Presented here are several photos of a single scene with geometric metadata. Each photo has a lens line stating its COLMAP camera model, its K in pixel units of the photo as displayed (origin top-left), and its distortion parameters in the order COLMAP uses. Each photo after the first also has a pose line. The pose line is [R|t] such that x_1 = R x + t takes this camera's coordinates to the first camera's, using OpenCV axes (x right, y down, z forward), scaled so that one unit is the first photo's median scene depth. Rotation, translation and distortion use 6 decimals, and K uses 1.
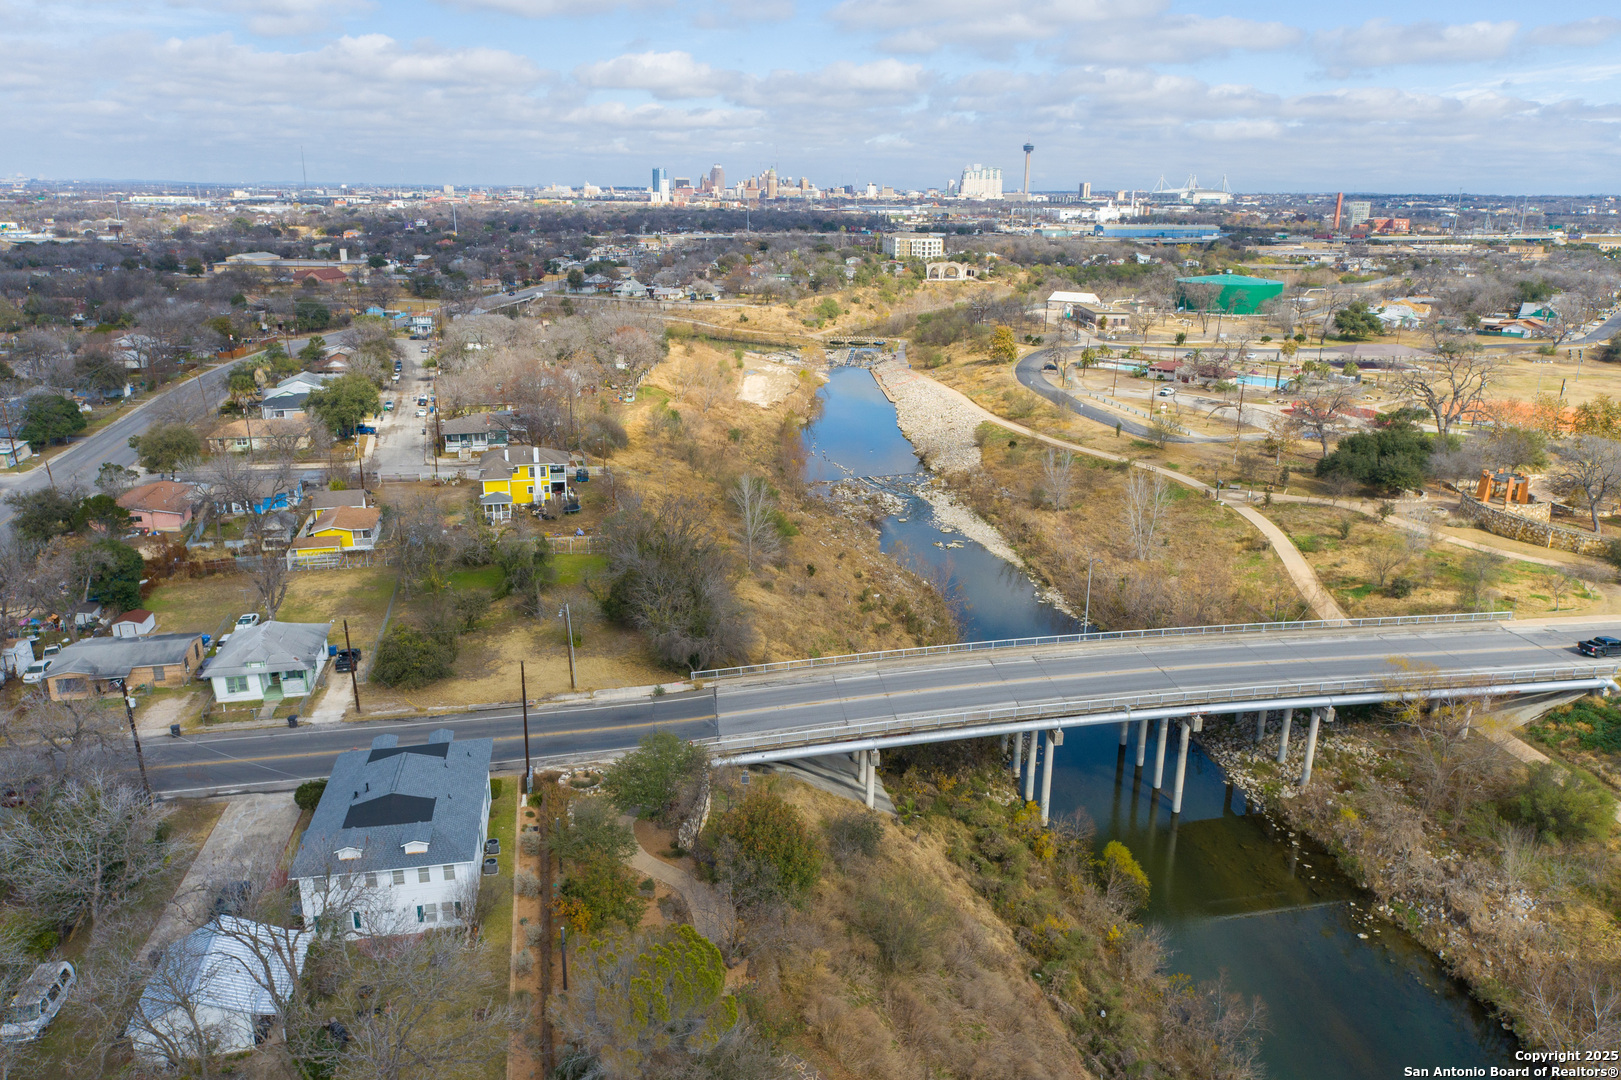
lens RADIAL K [[1103.7, 0, 801.4], [0, 1103.7, 542.6], [0, 0, 1]] dist [0.002374, 0.001727]
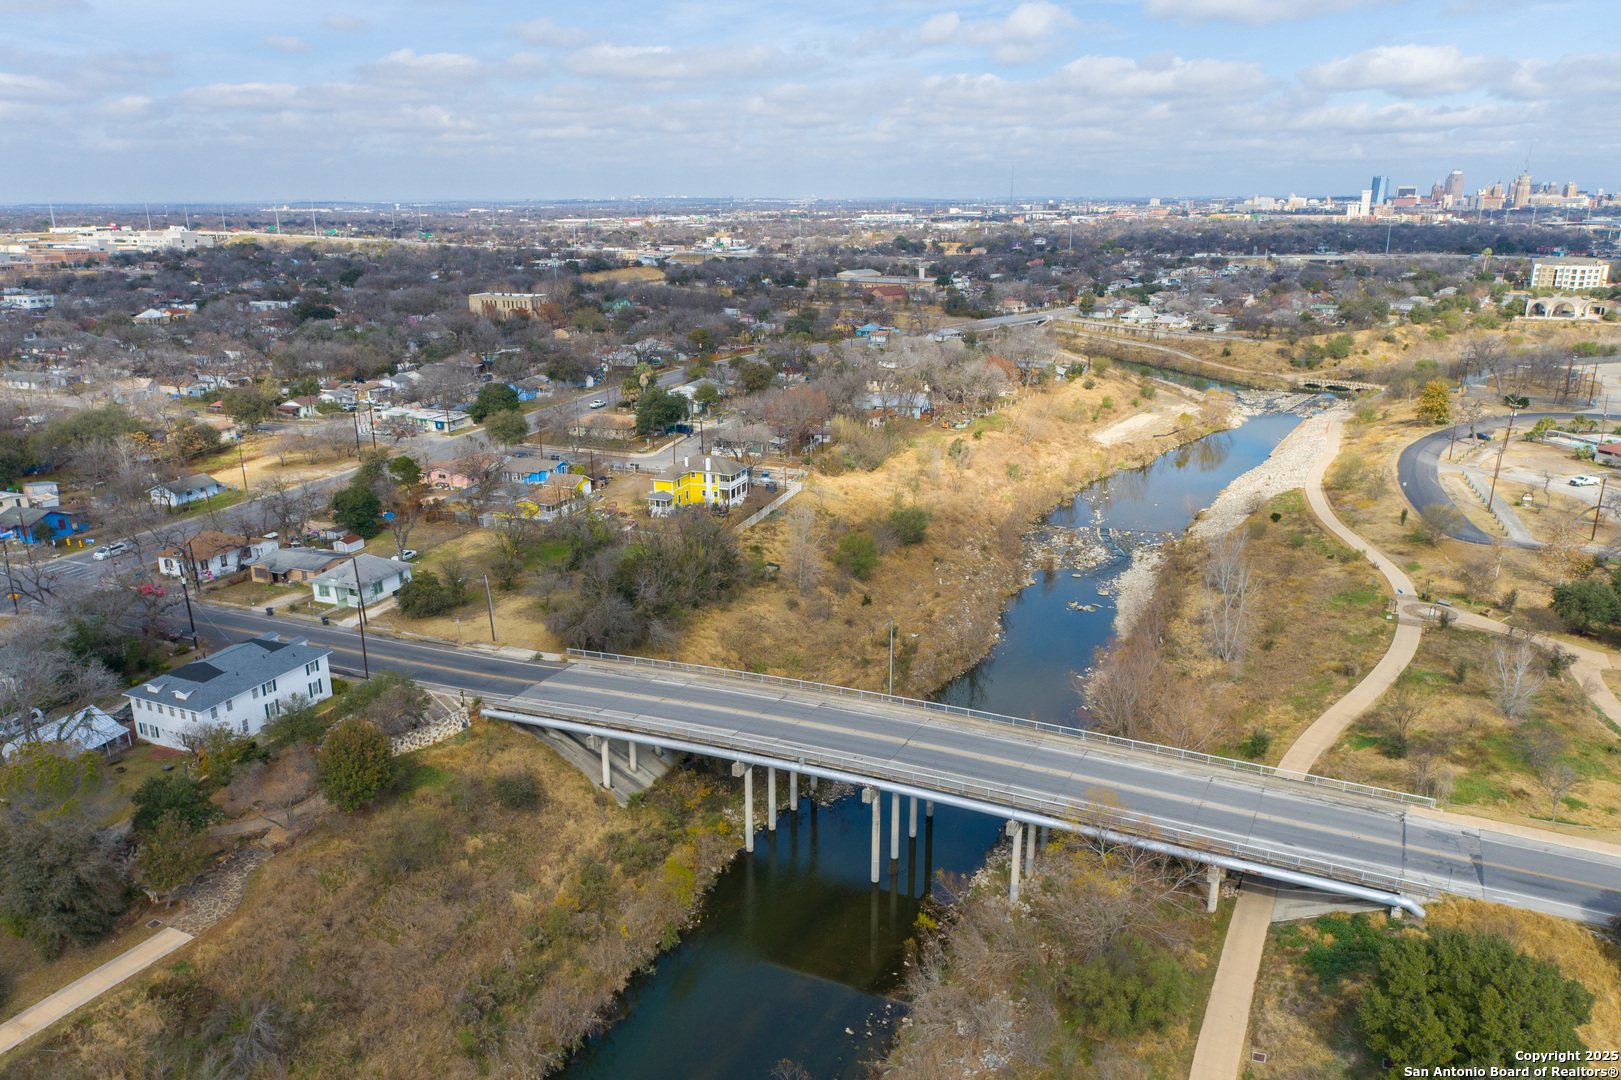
lens RADIAL K [[1103.7, 0, 801.4], [0, 1103.7, 542.6], [0, 0, 1]] dist [0.002374, 0.001727]
pose [[0.824669, 0.152689, -0.544617, 0.192133], [-0.158103, 0.986720, 0.037236, -0.021655], [0.543070, 0.055398, 0.837858, 0.024793]]
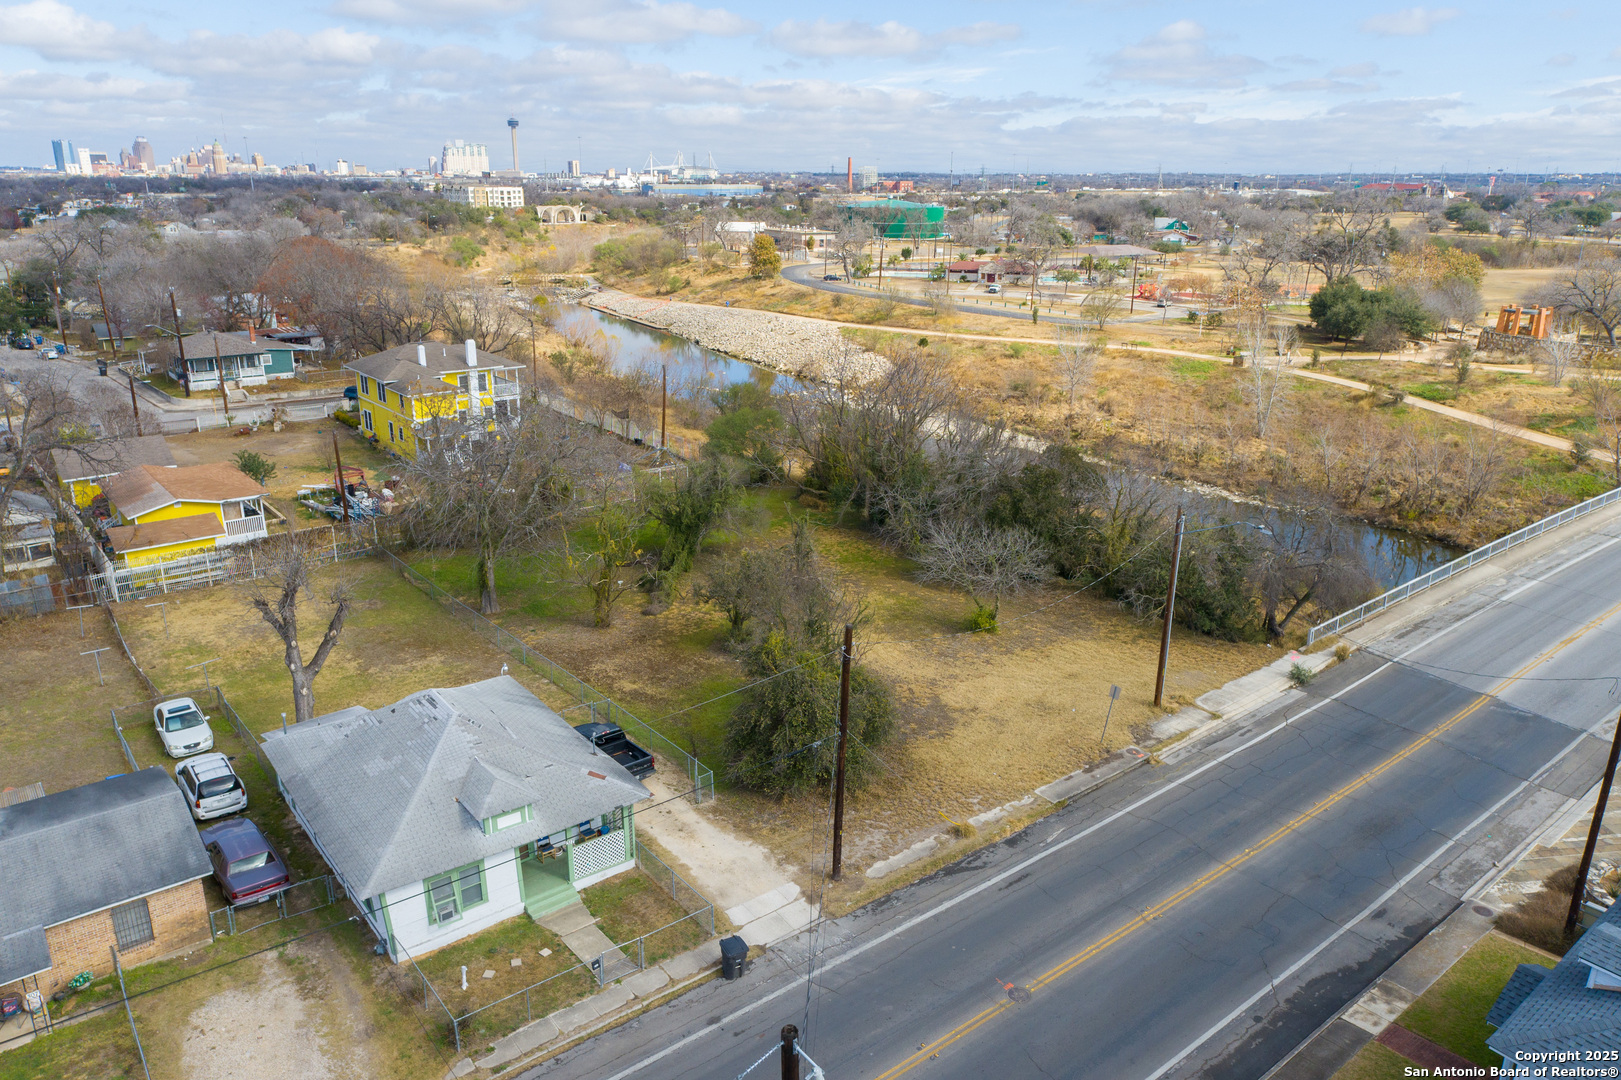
lens RADIAL K [[1123.7, 0, 807.9], [0, 1123.7, 505.2], [0, 0, 1]] dist [-0.002327, 0.002662]
pose [[0.899415, -0.122750, 0.419505, -0.128376], [0.132295, 0.991190, 0.006390, 0.006651], [-0.416593, 0.049751, 0.907731, 0.155042]]
